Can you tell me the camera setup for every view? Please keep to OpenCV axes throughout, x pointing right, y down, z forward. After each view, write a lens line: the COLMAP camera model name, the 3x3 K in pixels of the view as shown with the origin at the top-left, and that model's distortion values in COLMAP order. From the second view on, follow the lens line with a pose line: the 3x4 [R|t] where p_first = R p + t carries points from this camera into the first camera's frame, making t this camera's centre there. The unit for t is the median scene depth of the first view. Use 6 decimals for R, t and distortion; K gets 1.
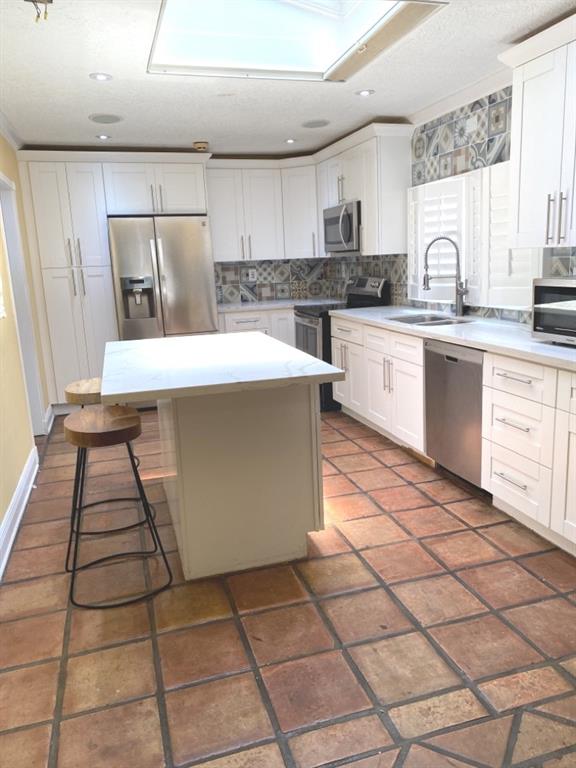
lens RADIAL K [[597.9, 0, 302.5], [0, 597.9, 382.6], [0, 0, 1]] dist [0.015131, -0.000292]
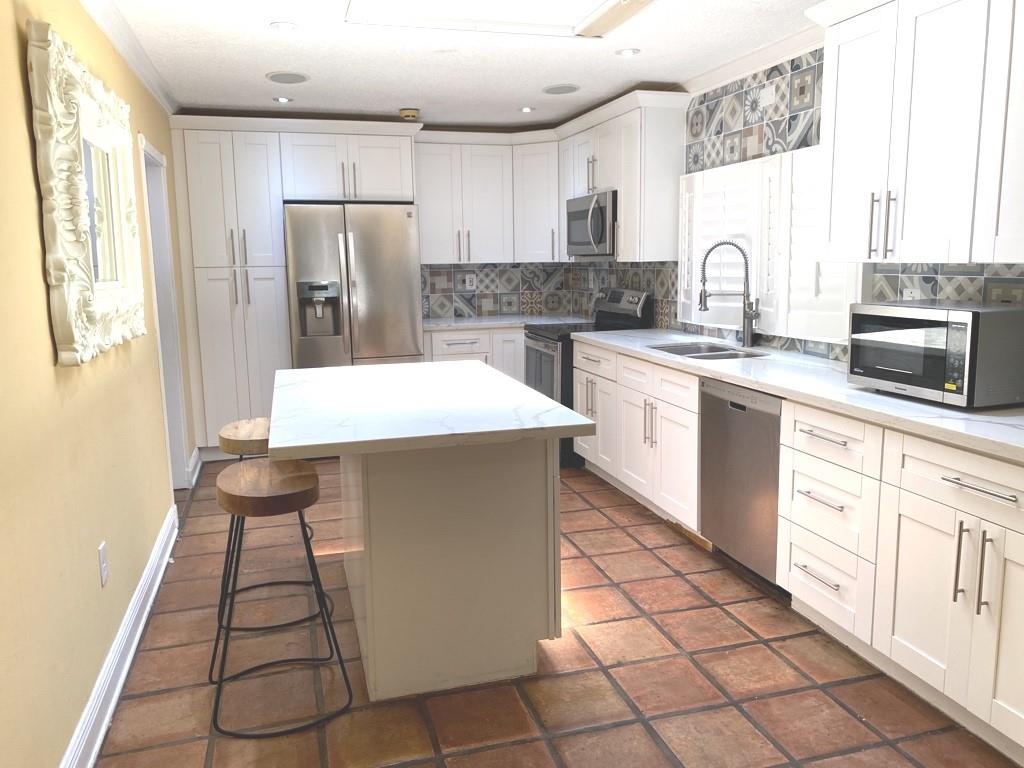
lens RADIAL K [[797.2, 0, 516.5], [0, 797.2, 380.0], [0, 0, 1]] dist [0.015131, -0.000292]
pose [[0.999434, 0.028527, -0.017819, -0.007356], [-0.029390, 0.998307, -0.050197, -0.012764], [0.016357, 0.050692, 0.998580, 0.004547]]
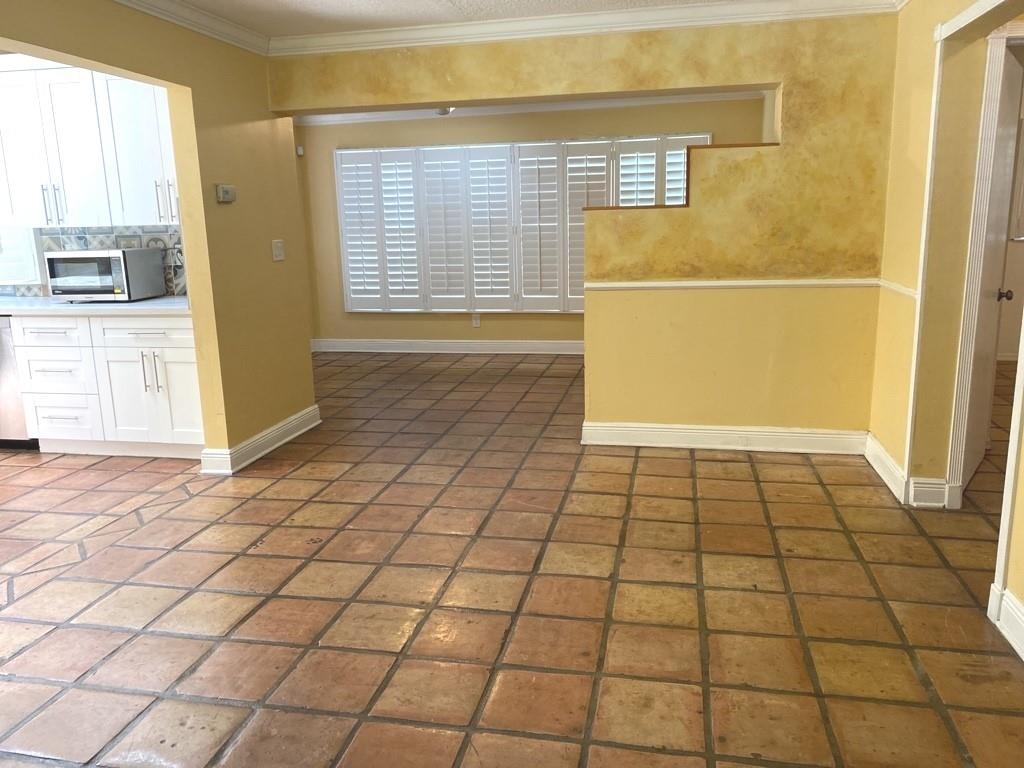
lens RADIAL K [[797.2, 0, 516.5], [0, 797.2, 380.0], [0, 0, 1]] dist [0.015131, -0.000292]
pose [[0.502233, -0.146836, 0.852174, -0.431919], [0.183551, 0.981123, 0.060878, 0.122777], [-0.845027, 0.125842, 0.519705, -0.486799]]
